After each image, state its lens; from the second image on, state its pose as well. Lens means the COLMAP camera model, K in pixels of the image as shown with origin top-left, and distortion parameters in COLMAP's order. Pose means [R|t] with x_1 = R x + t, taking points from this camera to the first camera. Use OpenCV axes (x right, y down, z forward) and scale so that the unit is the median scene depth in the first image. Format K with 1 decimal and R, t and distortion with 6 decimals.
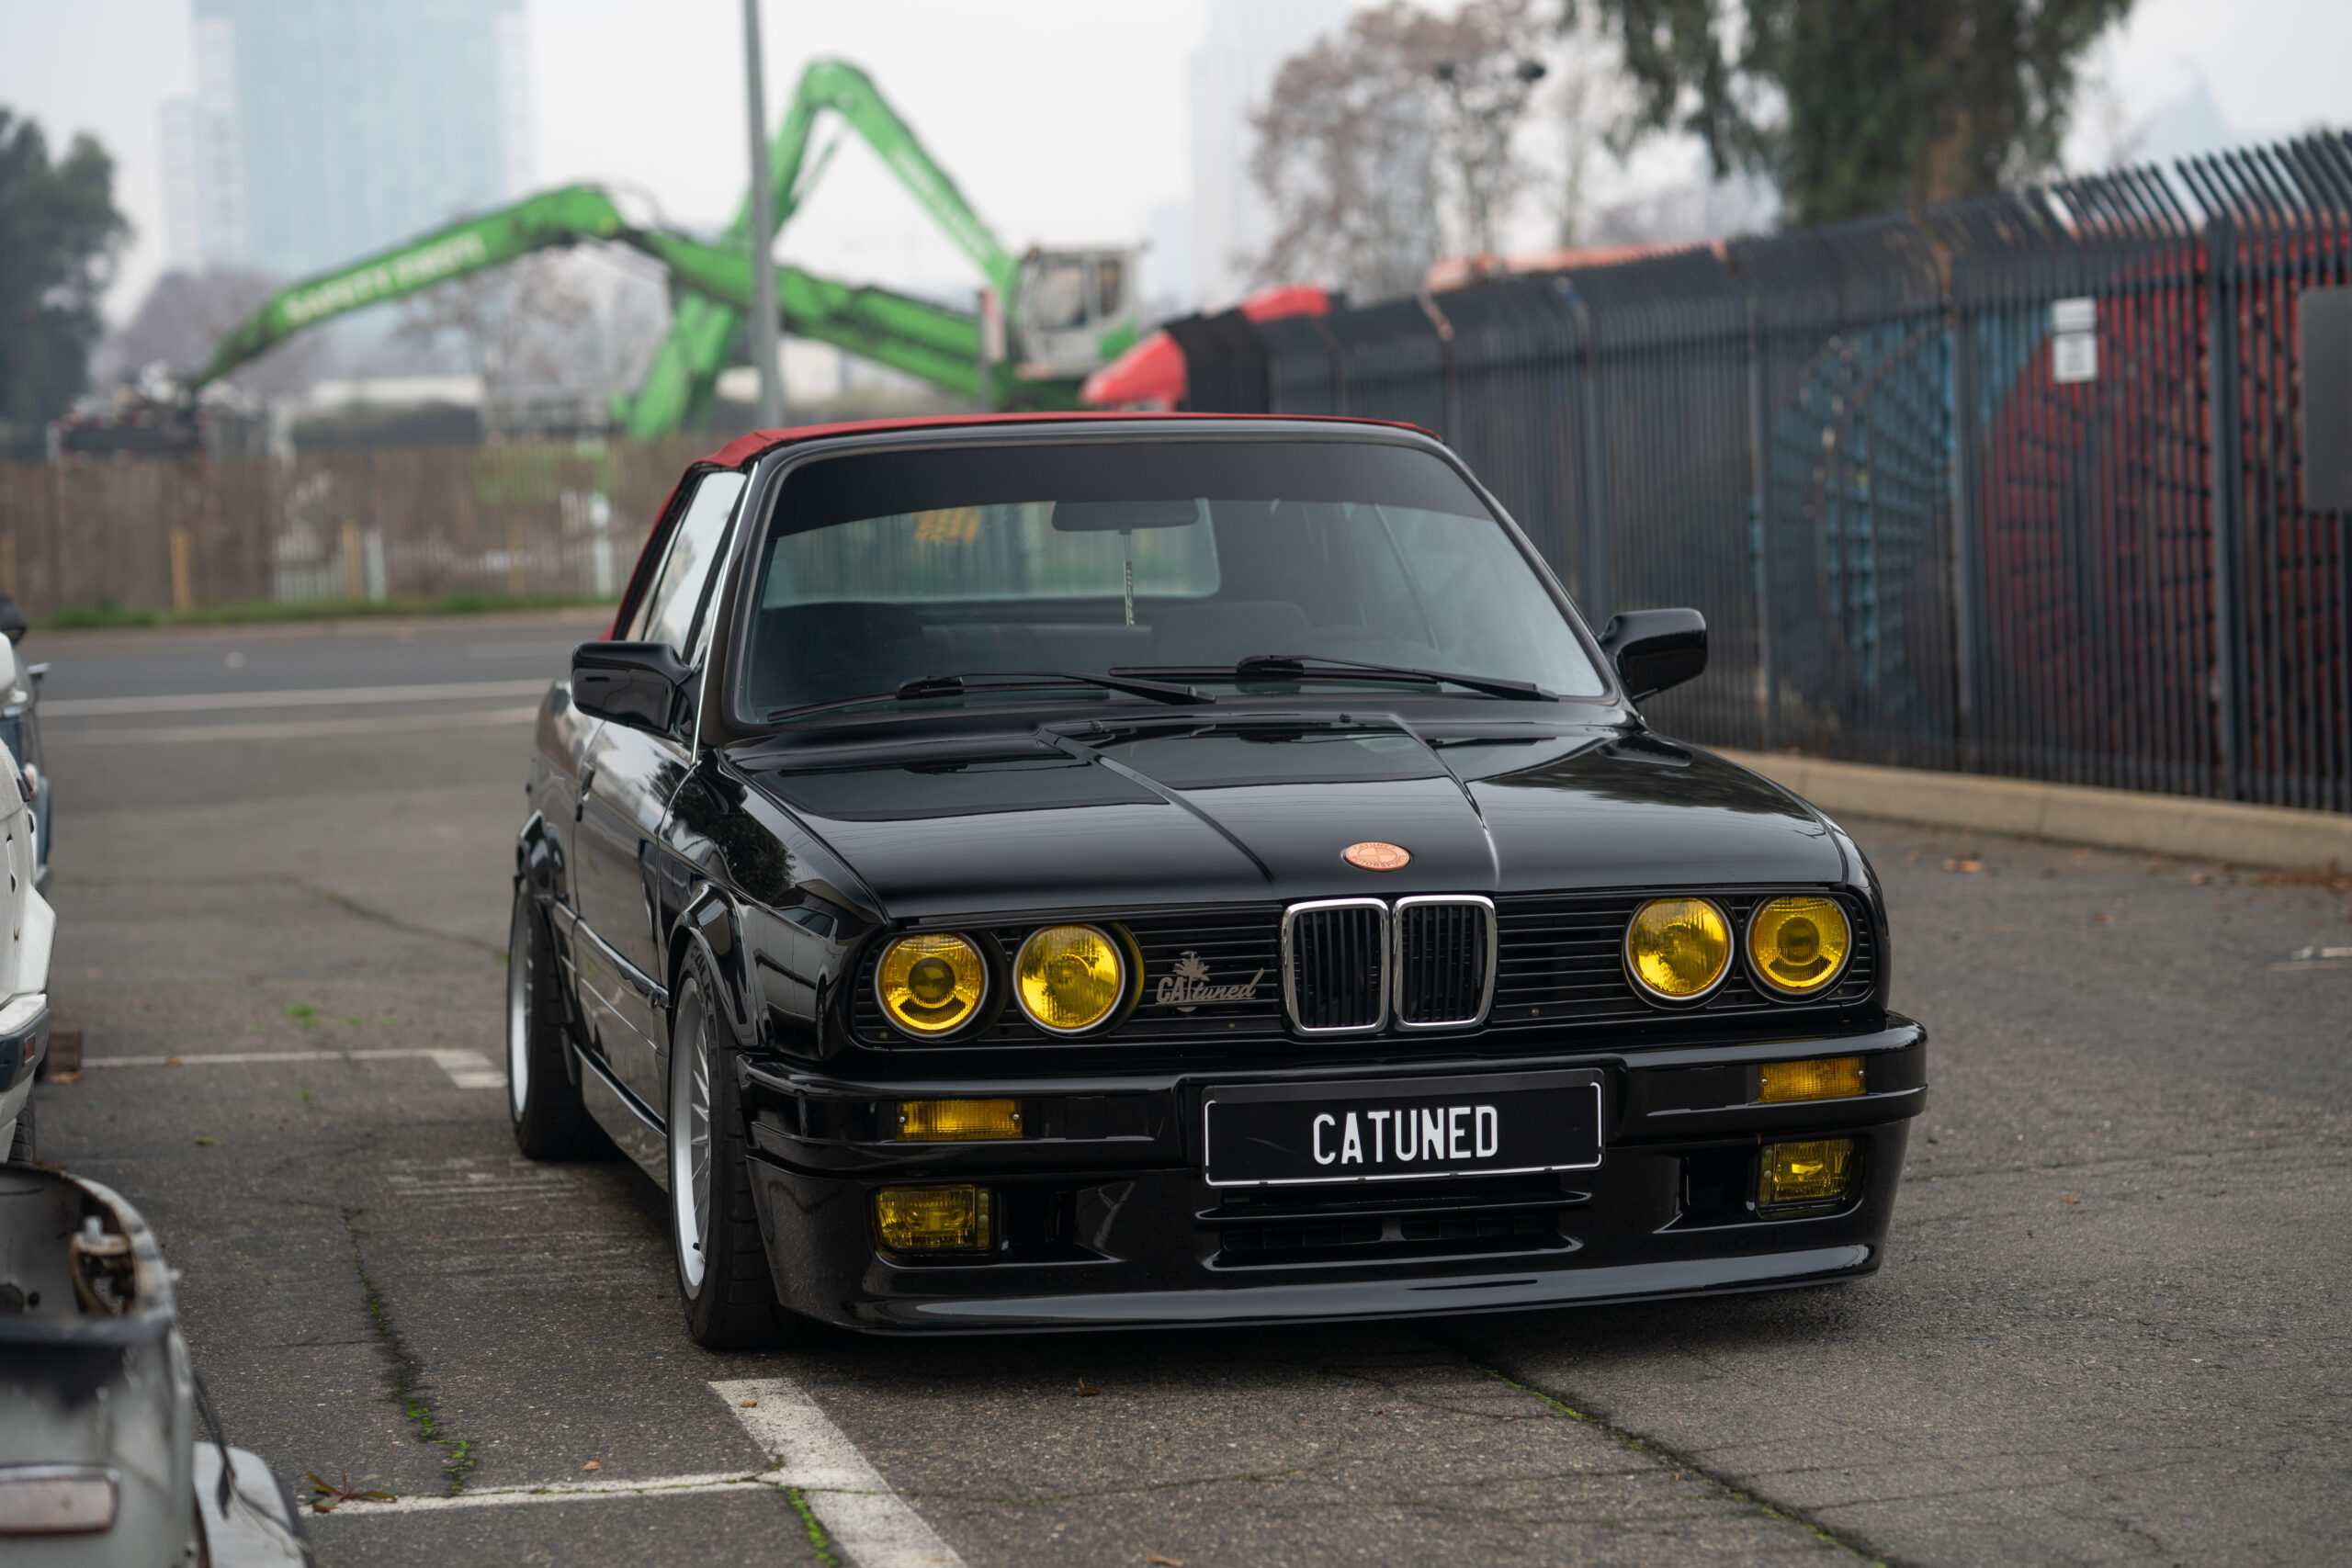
lens RADIAL K [[5518.9, 0, 1176.0], [0, 5518.9, 784.0], [0, 0, 1]] dist [0.129060, 0.093854]
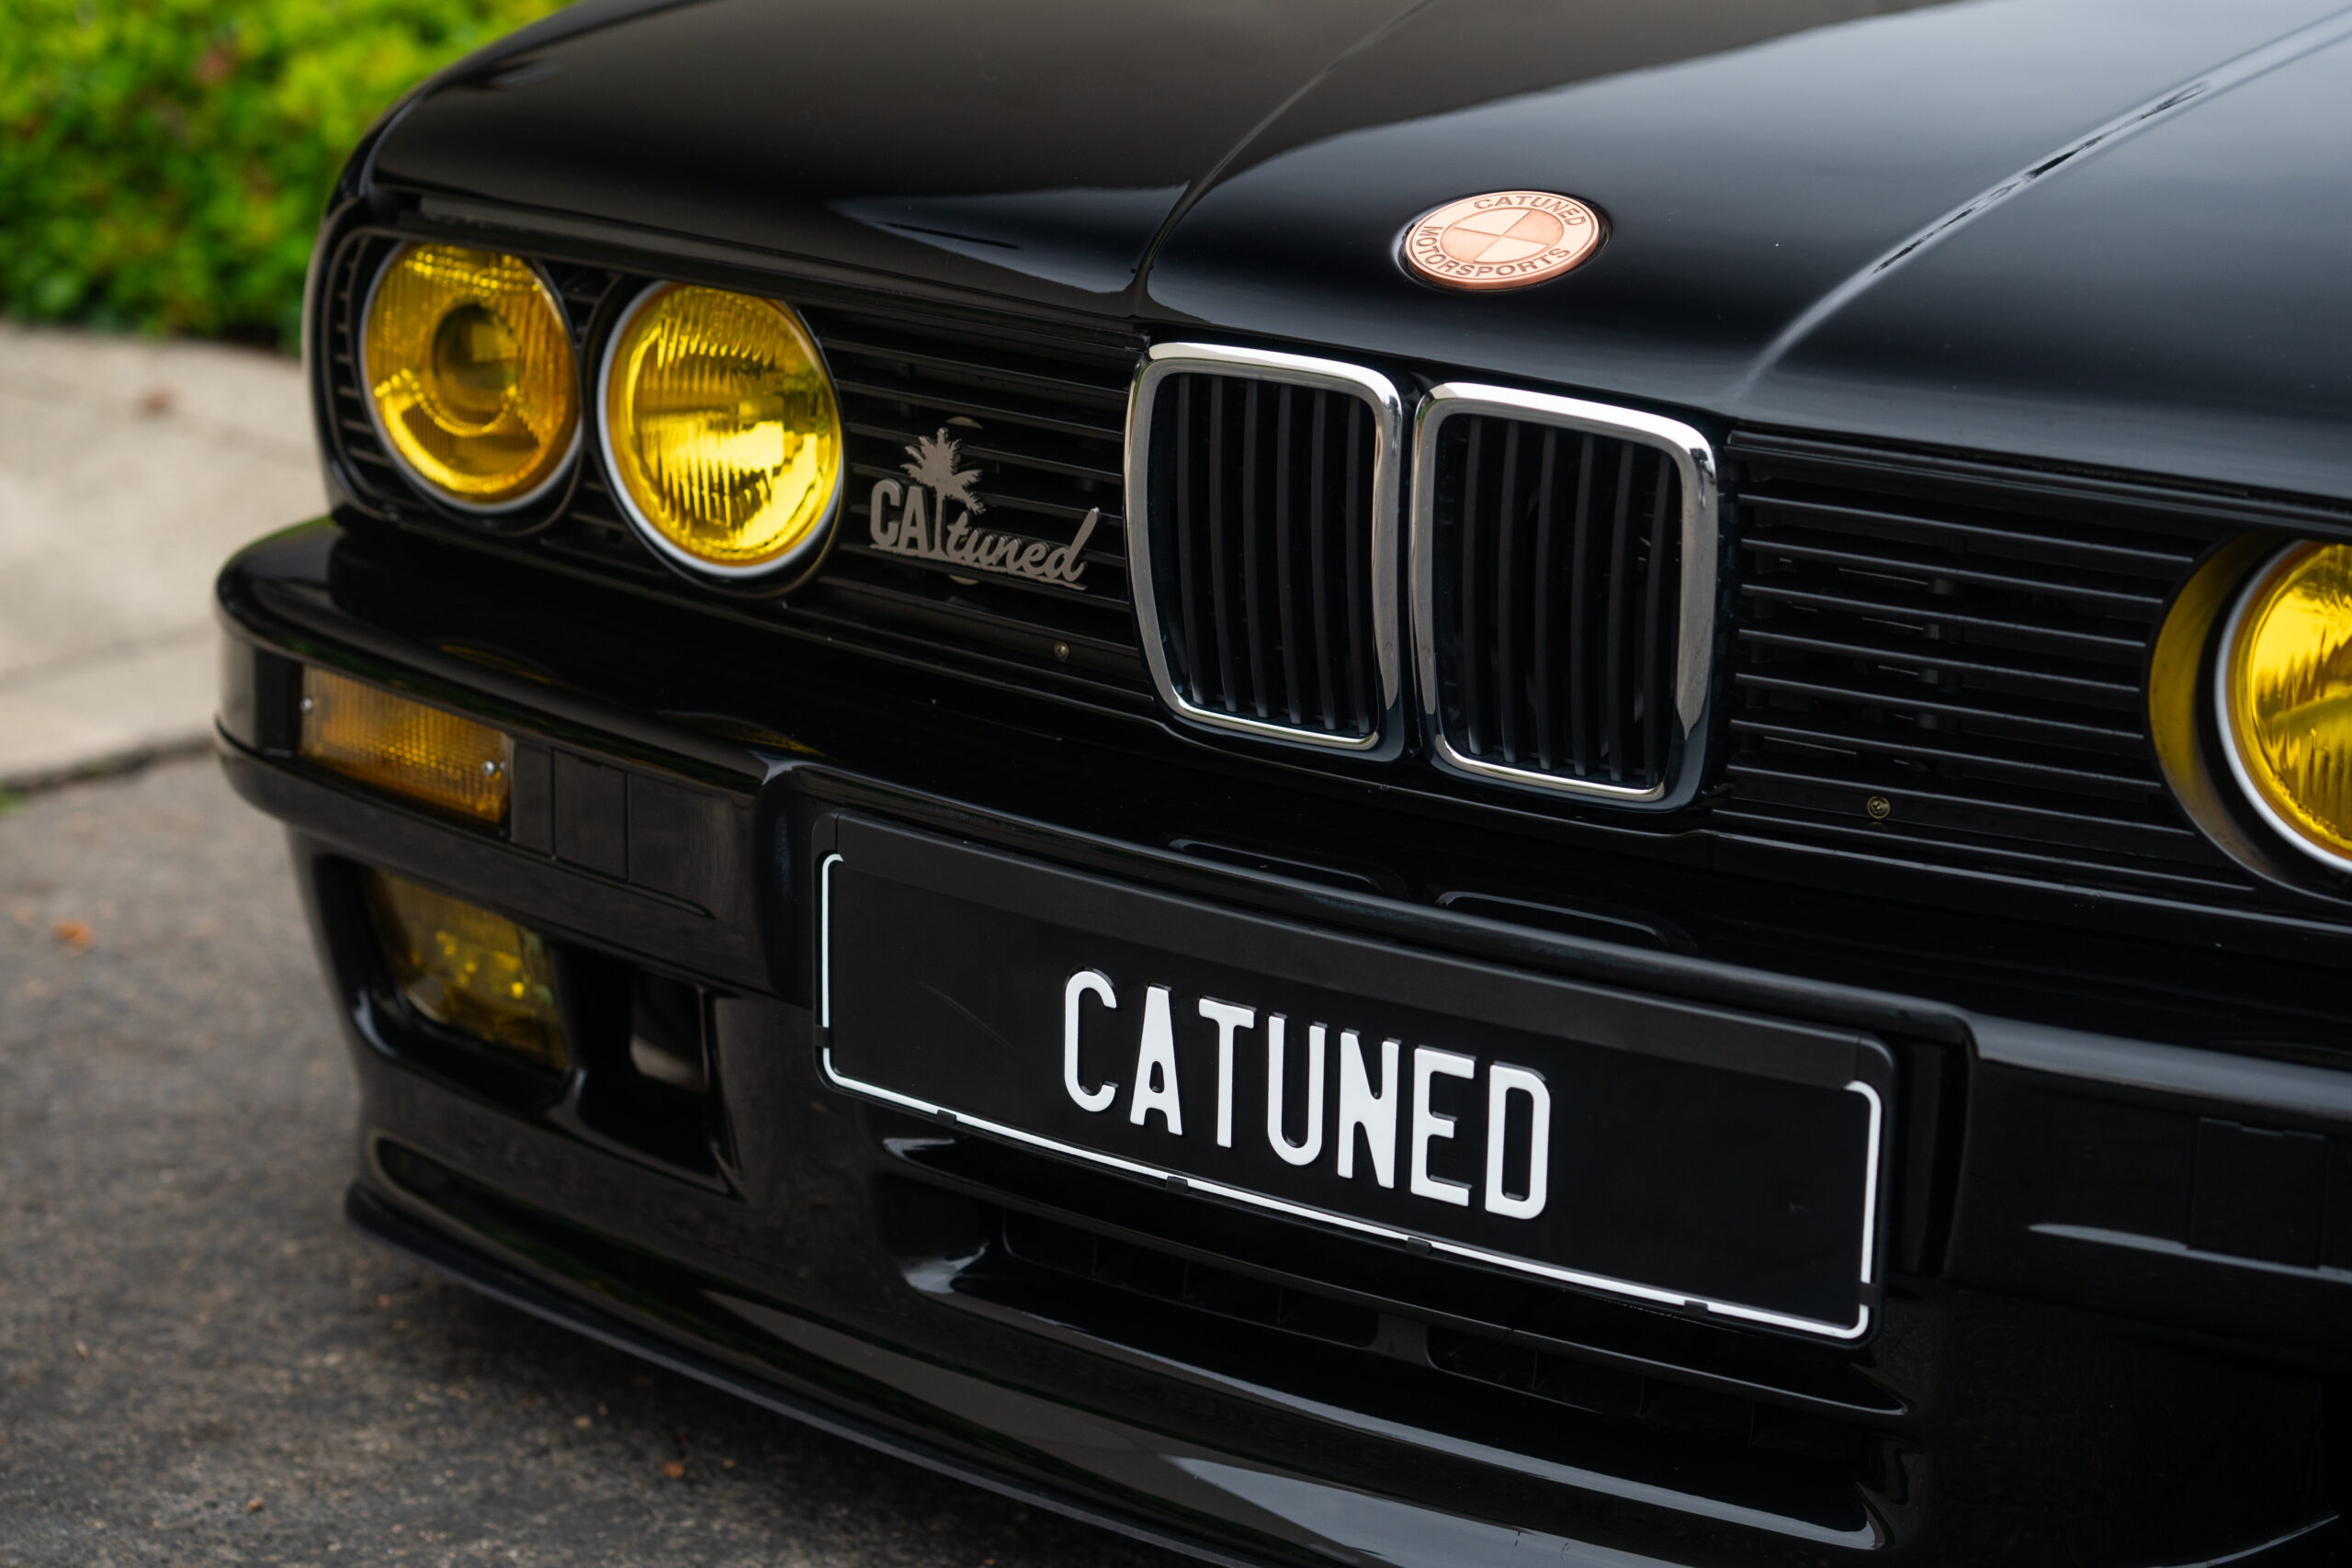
lens RADIAL K [[5594.2, 0, 1176.0], [0, 5594.2, 784.0], [0, 0, 1]] dist [0.128362, 0.220379]
pose [[0.731475, 0.233586, -0.640610, 0.245362], [-0.103707, 0.966675, 0.234062, -0.031854], [0.673935, -0.104775, 0.731323, 0.745921]]
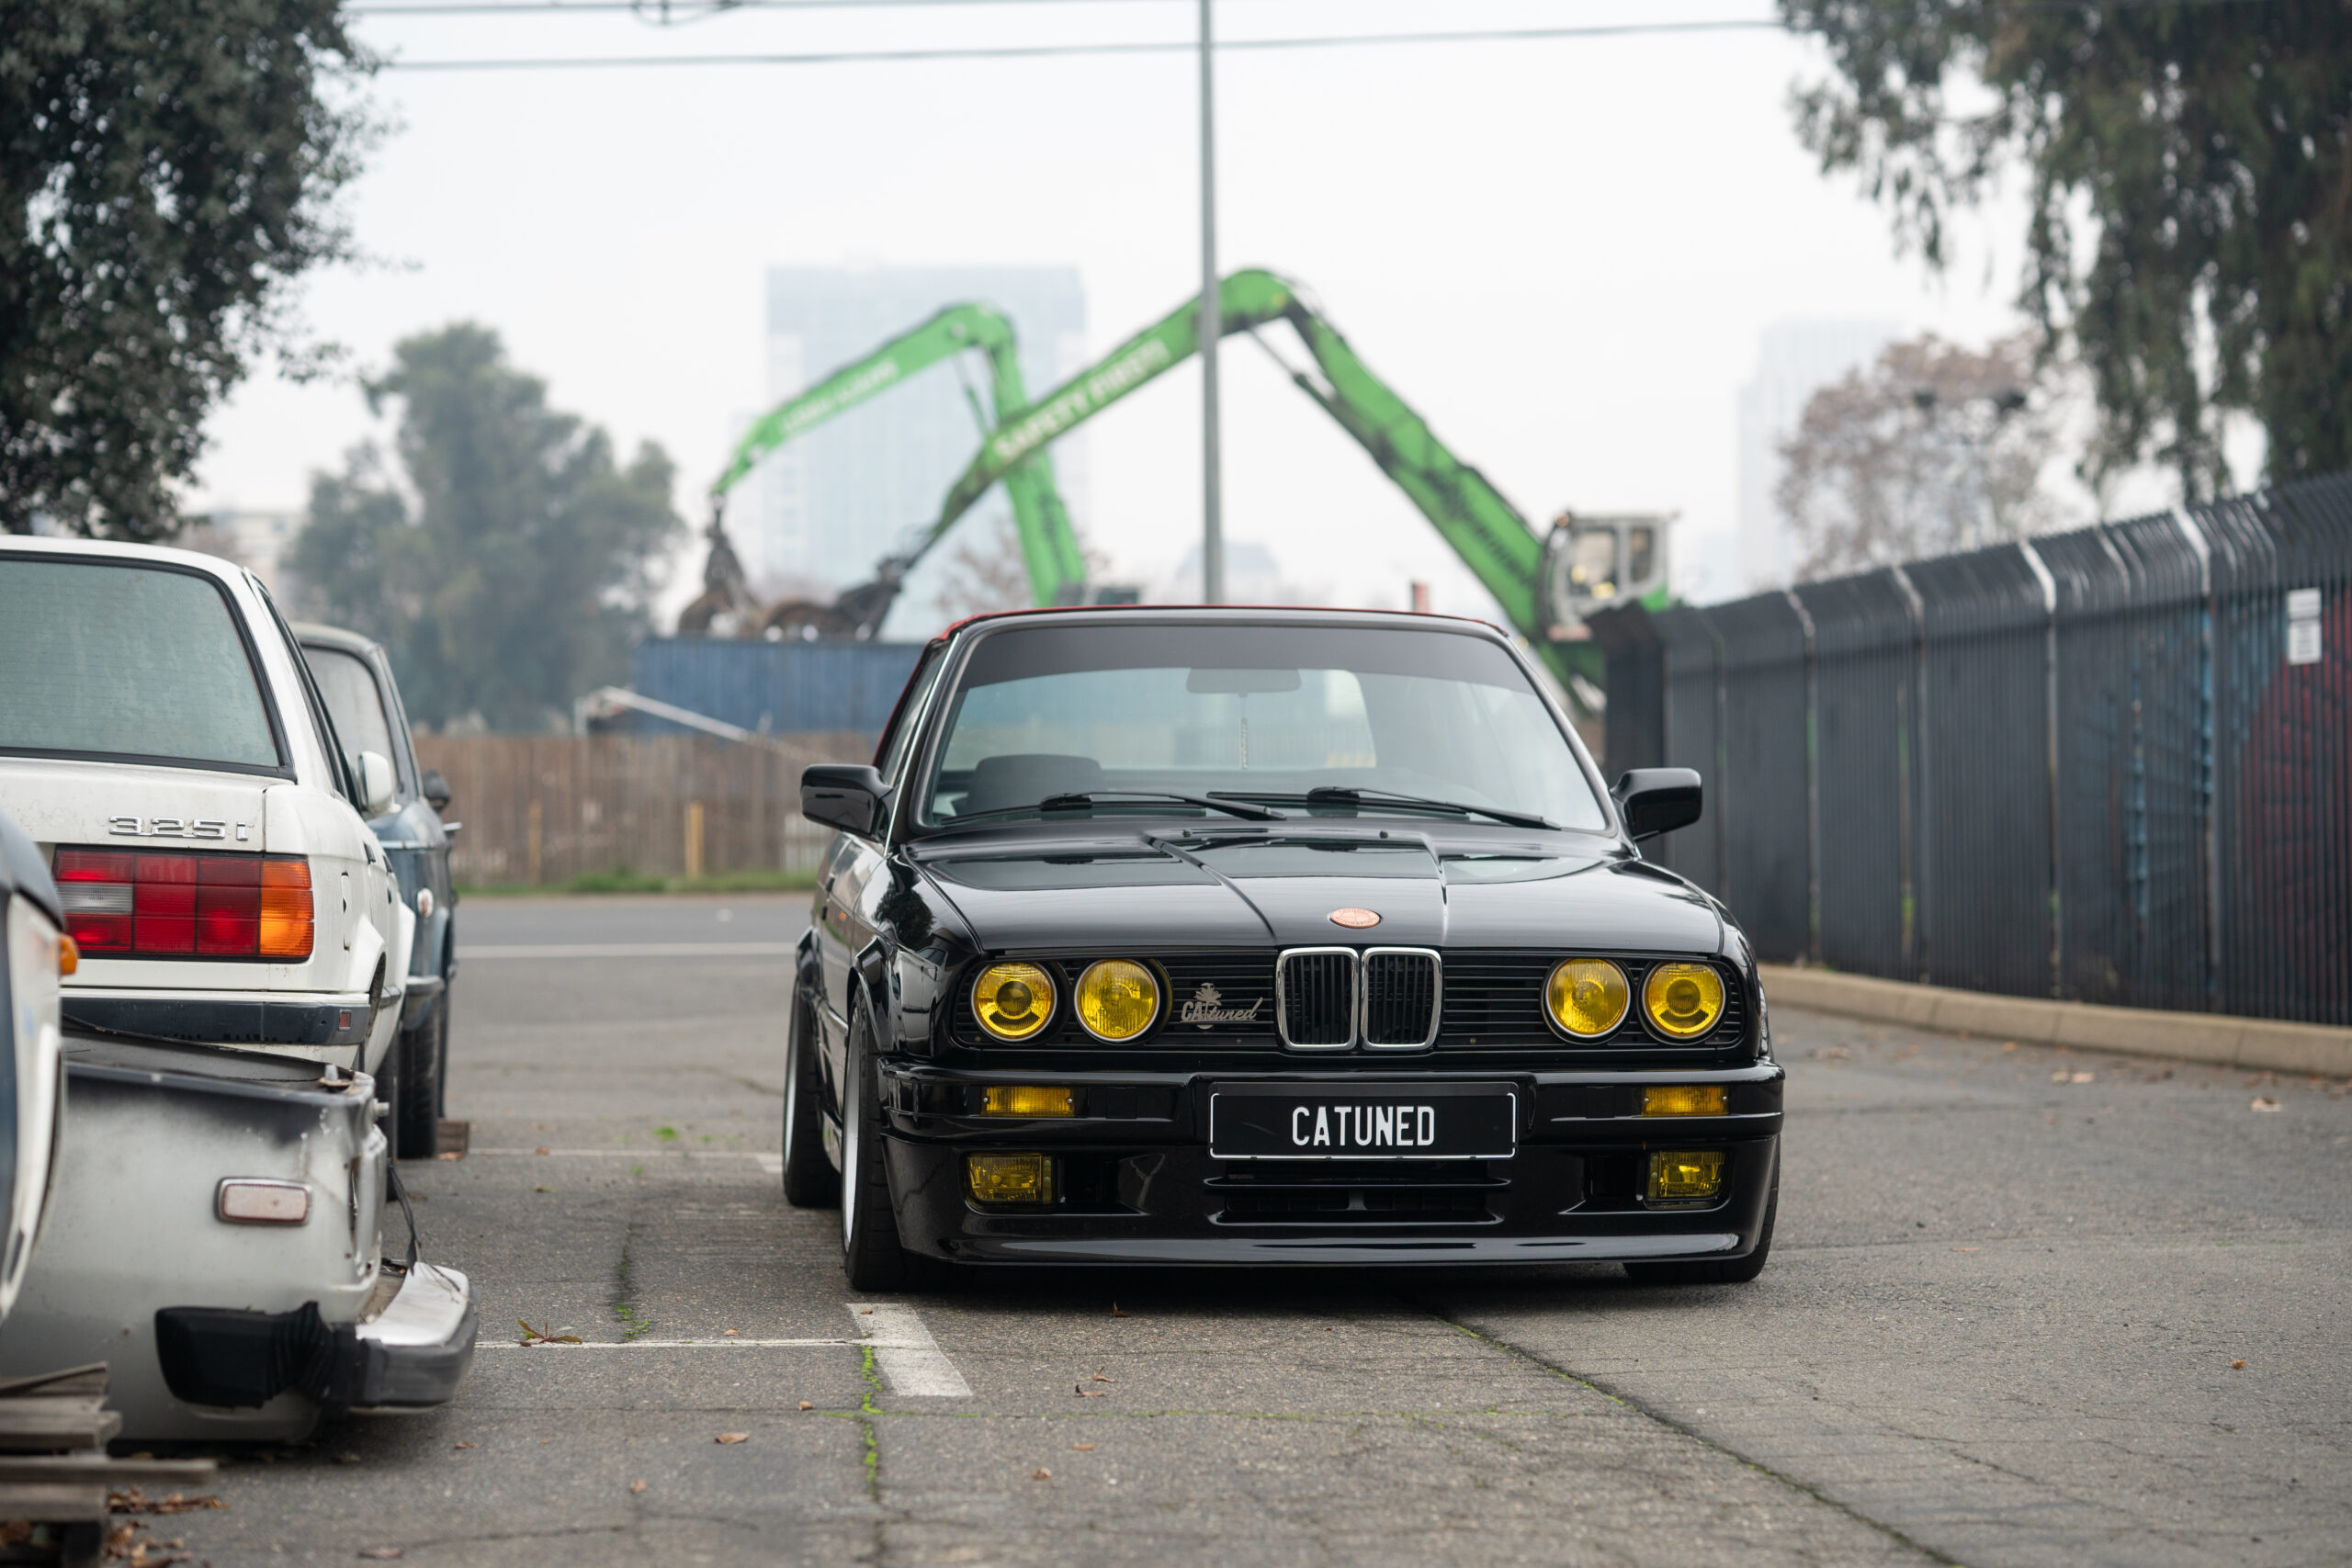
lens RADIAL K [[5467.0, 0, 1176.0], [0, 5467.0, 784.0], [0, 0, 1]] dist [0.149550, 0.344962]
pose [[0.995006, 0.029599, -0.095321, 0.118620], [-0.035002, 0.997844, -0.055523, 0.055778], [0.093472, 0.058583, 0.993897, -0.309946]]
